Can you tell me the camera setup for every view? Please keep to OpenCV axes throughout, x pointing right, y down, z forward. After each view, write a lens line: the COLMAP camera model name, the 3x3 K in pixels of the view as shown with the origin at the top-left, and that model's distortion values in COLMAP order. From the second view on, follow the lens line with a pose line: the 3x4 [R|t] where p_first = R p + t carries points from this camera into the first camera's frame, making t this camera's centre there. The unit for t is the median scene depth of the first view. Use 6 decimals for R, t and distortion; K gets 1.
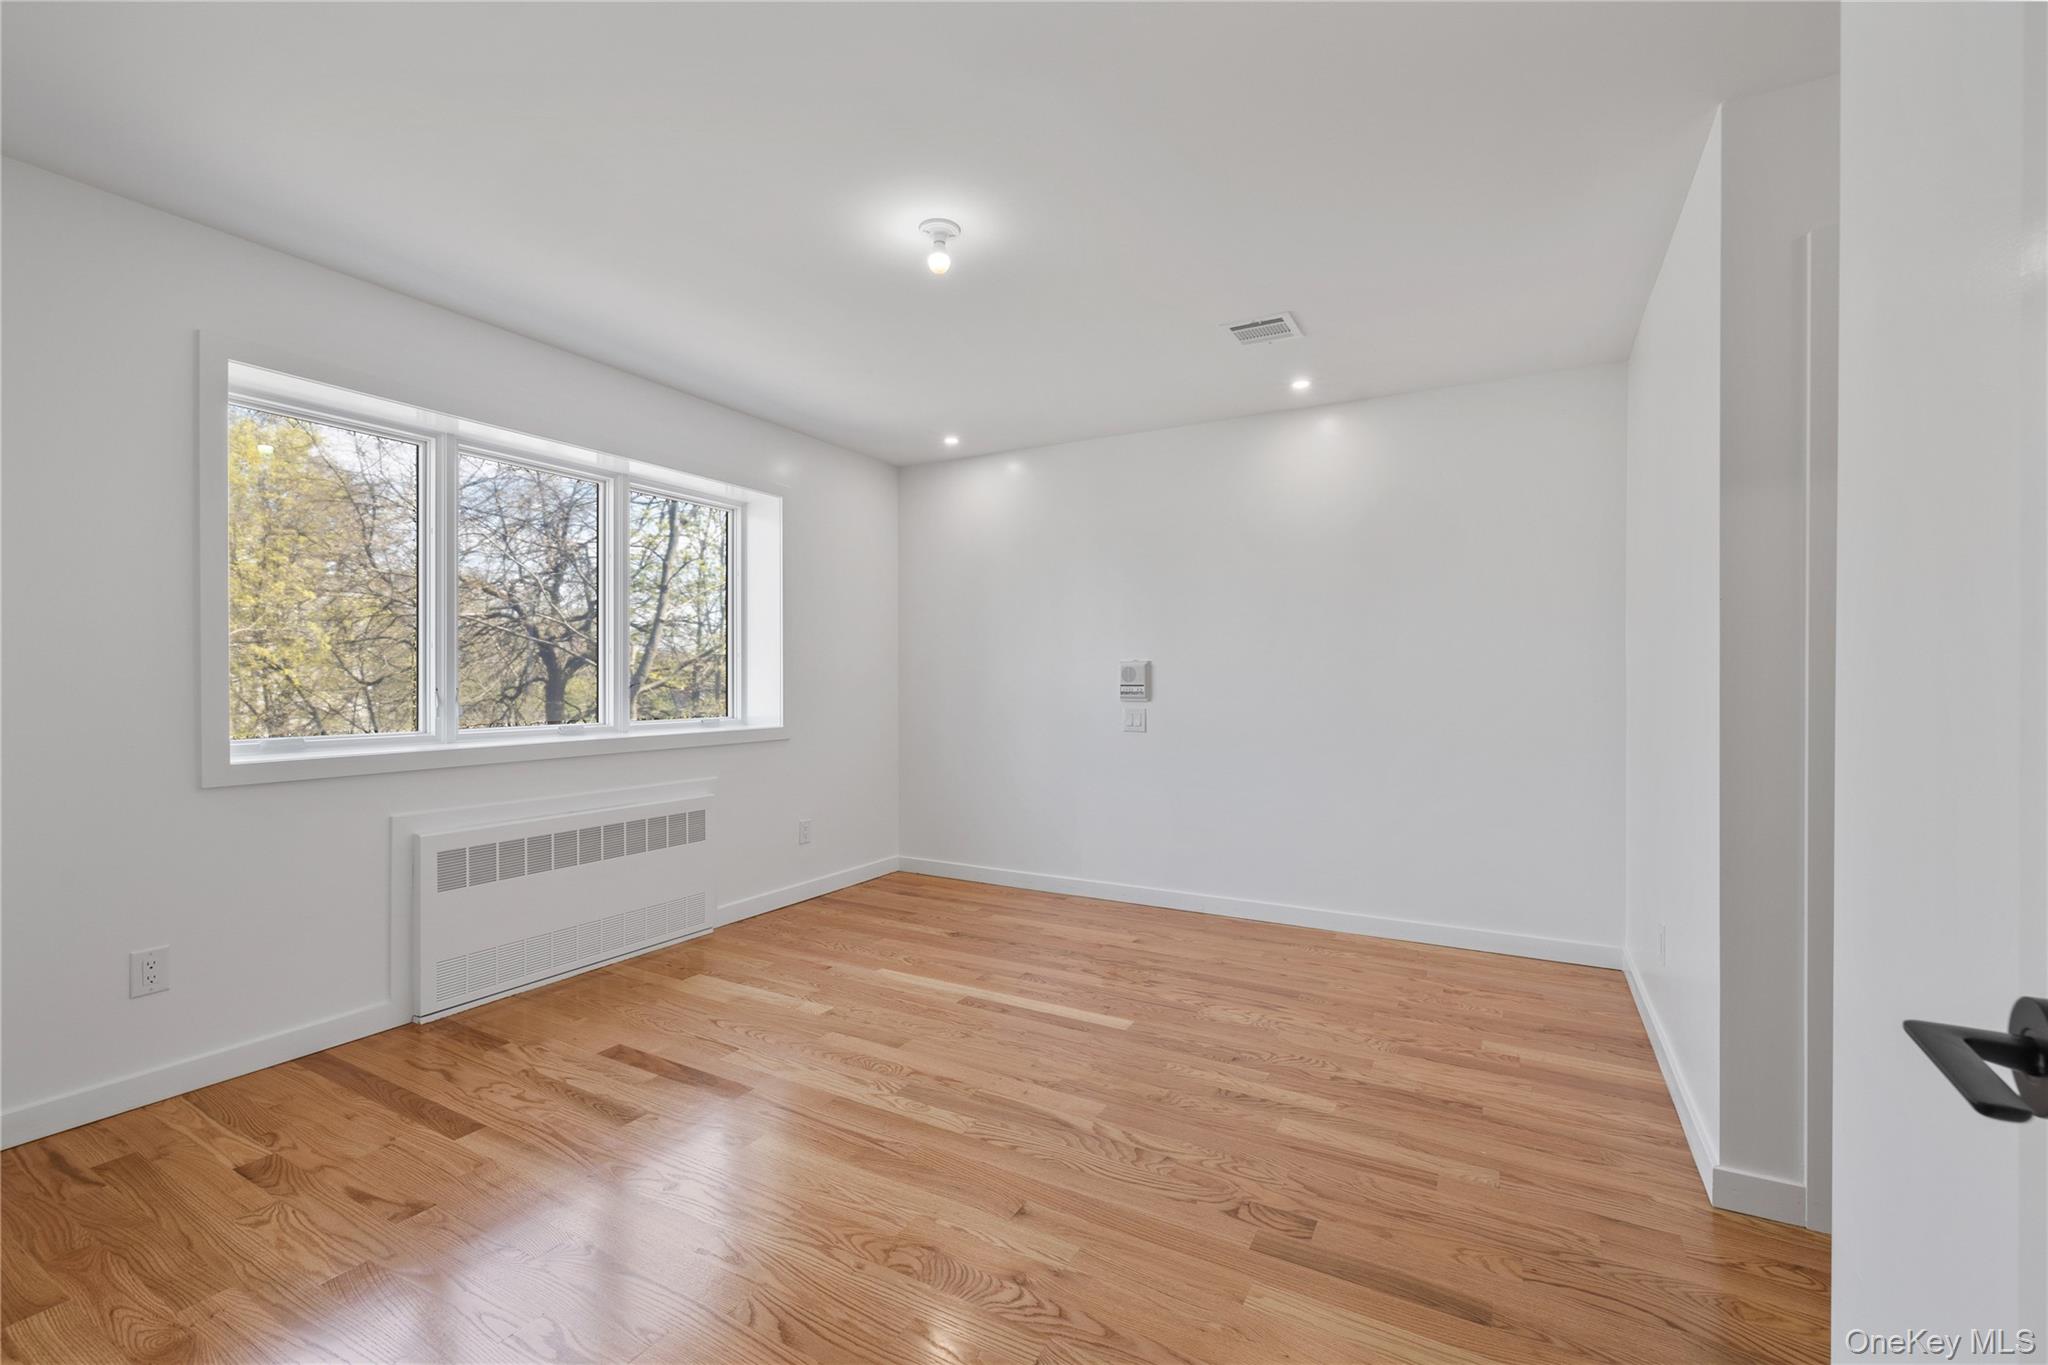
lens RADIAL K [[868.8, 0, 1022.2], [0, 868.8, 680.4], [0, 0, 1]] dist [0.003001, -0.000160]
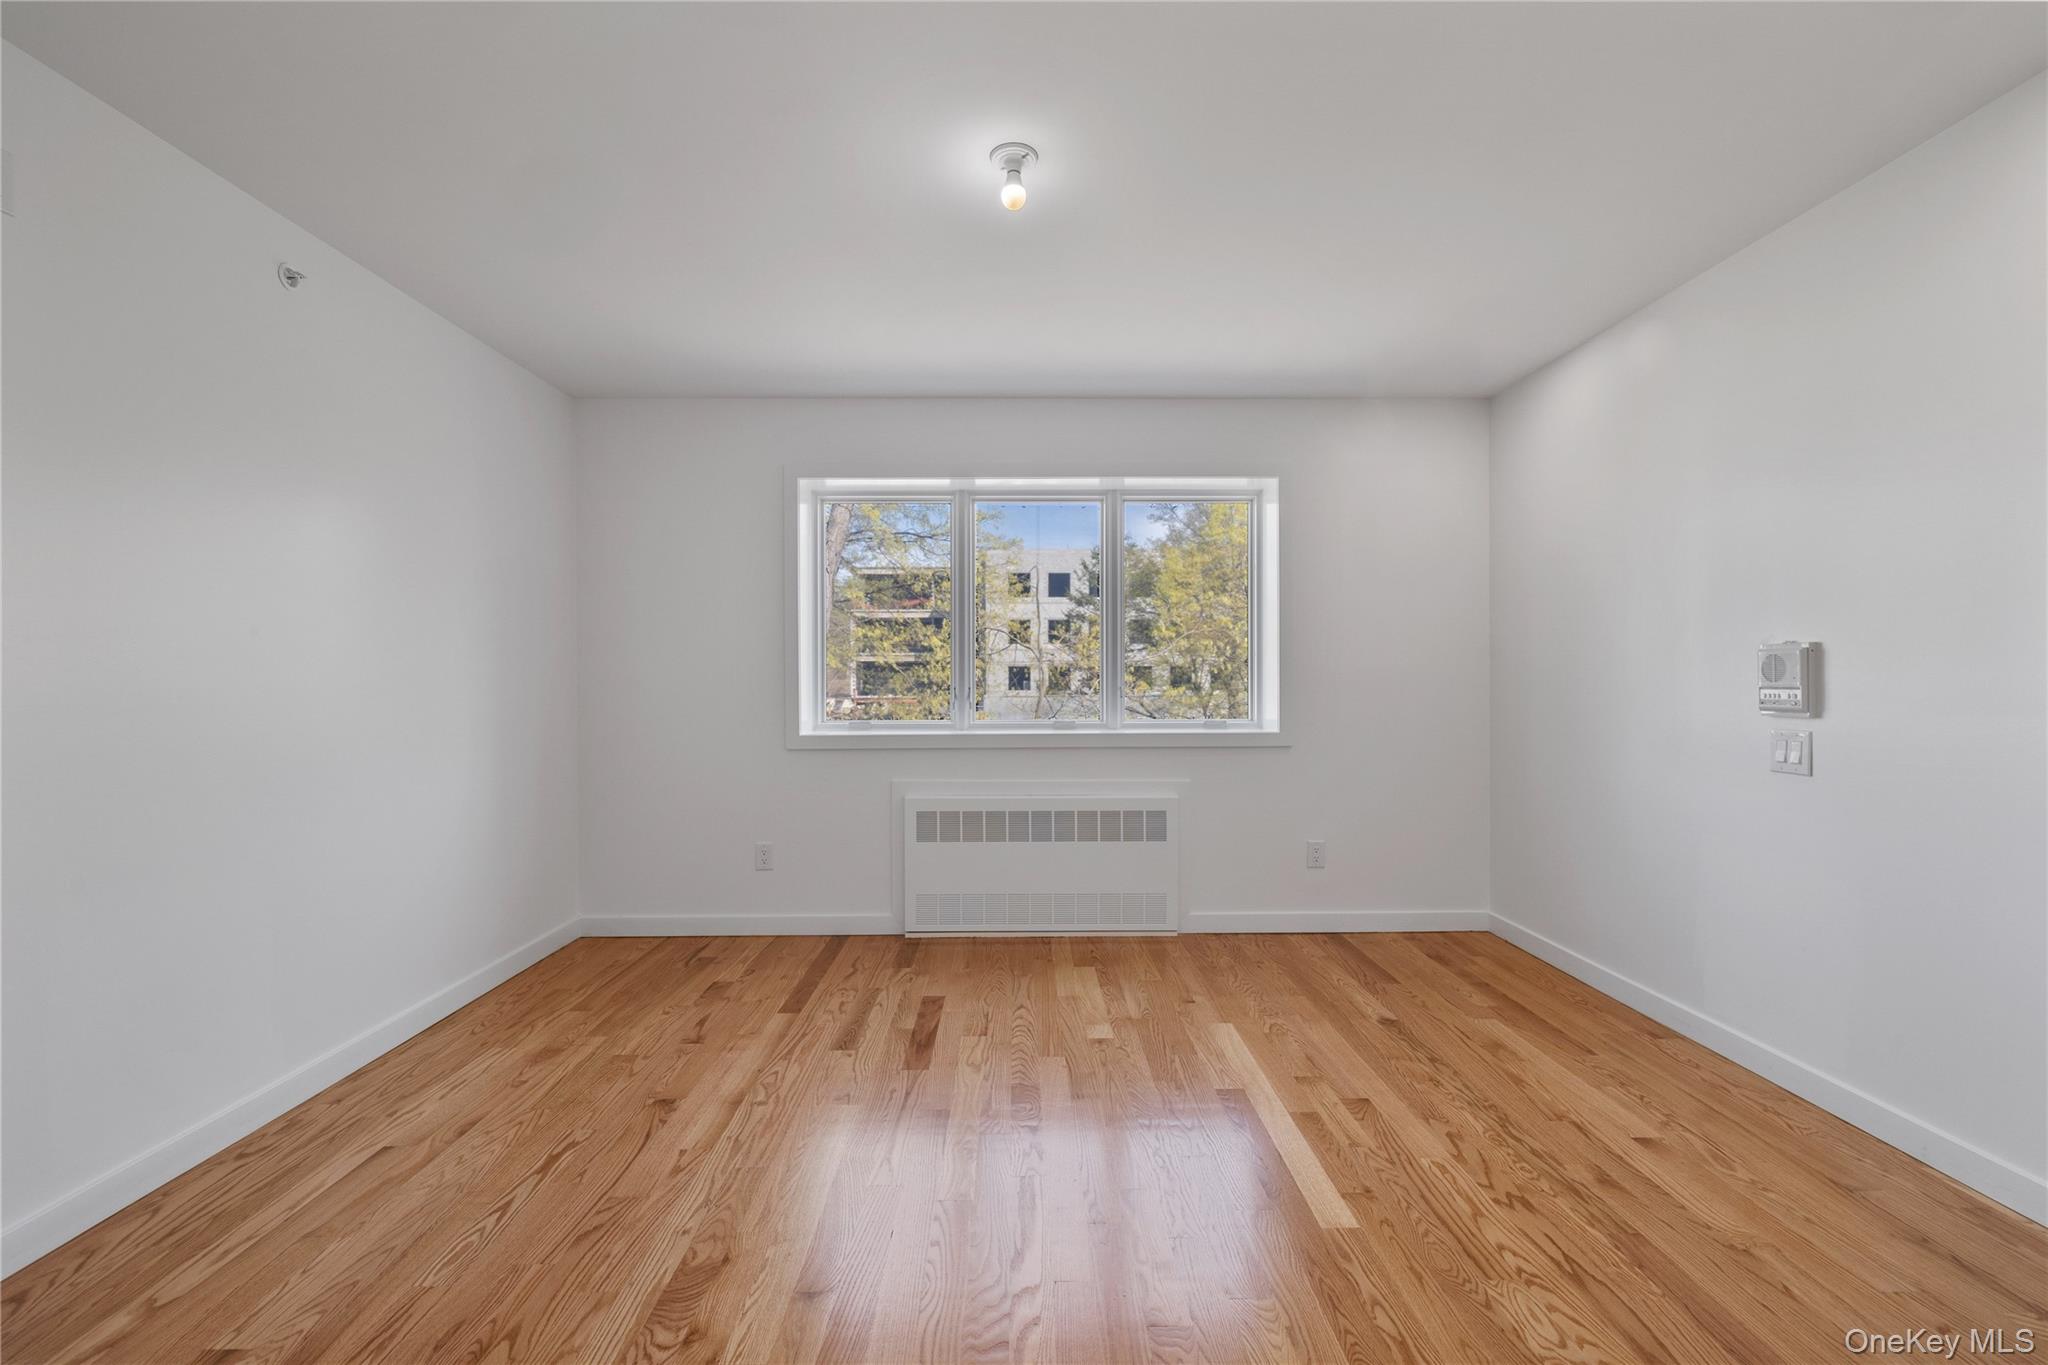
lens RADIAL K [[861.1, 0, 1025.3], [0, 861.1, 689.3], [0, 0, 1]] dist [0.002368, 0.000063]
pose [[0.499911, 0.005114, -0.866062, 0.518778], [0.002774, 0.999968, 0.007506, 0.001975], [0.866073, -0.006155, 0.499881, 0.466847]]
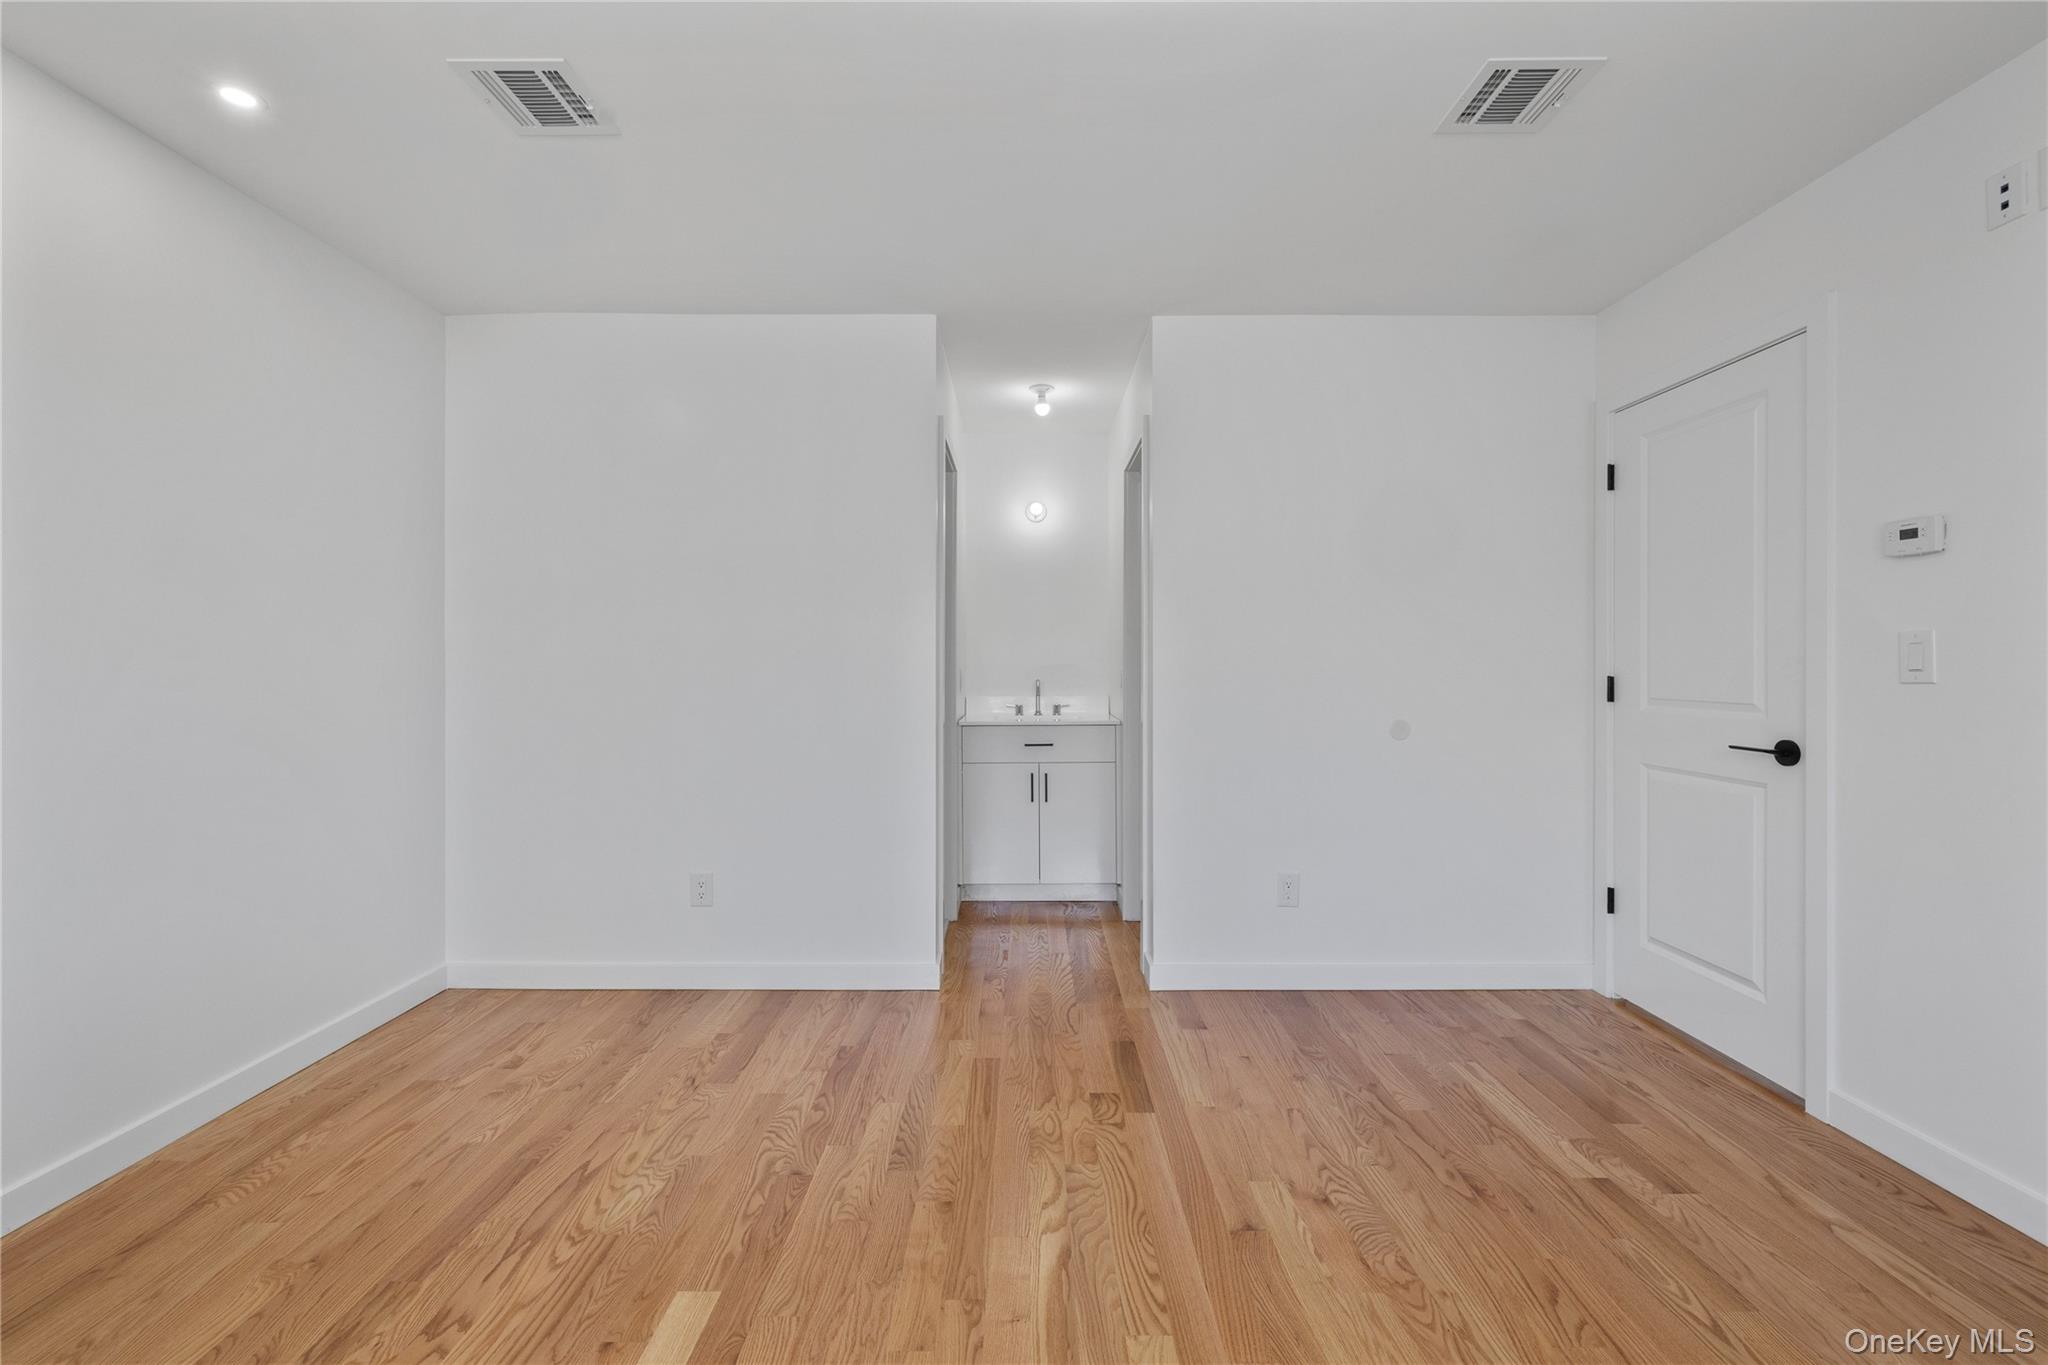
lens RADIAL K [[868.8, 0, 1022.2], [0, 868.8, 680.4], [0, 0, 1]] dist [0.003001, -0.000160]
pose [[-0.488008, -0.015256, 0.872706, -0.431533], [0.000946, 0.999837, 0.018008, -0.002494], [-0.872839, 0.009614, -0.487914, 1.030060]]
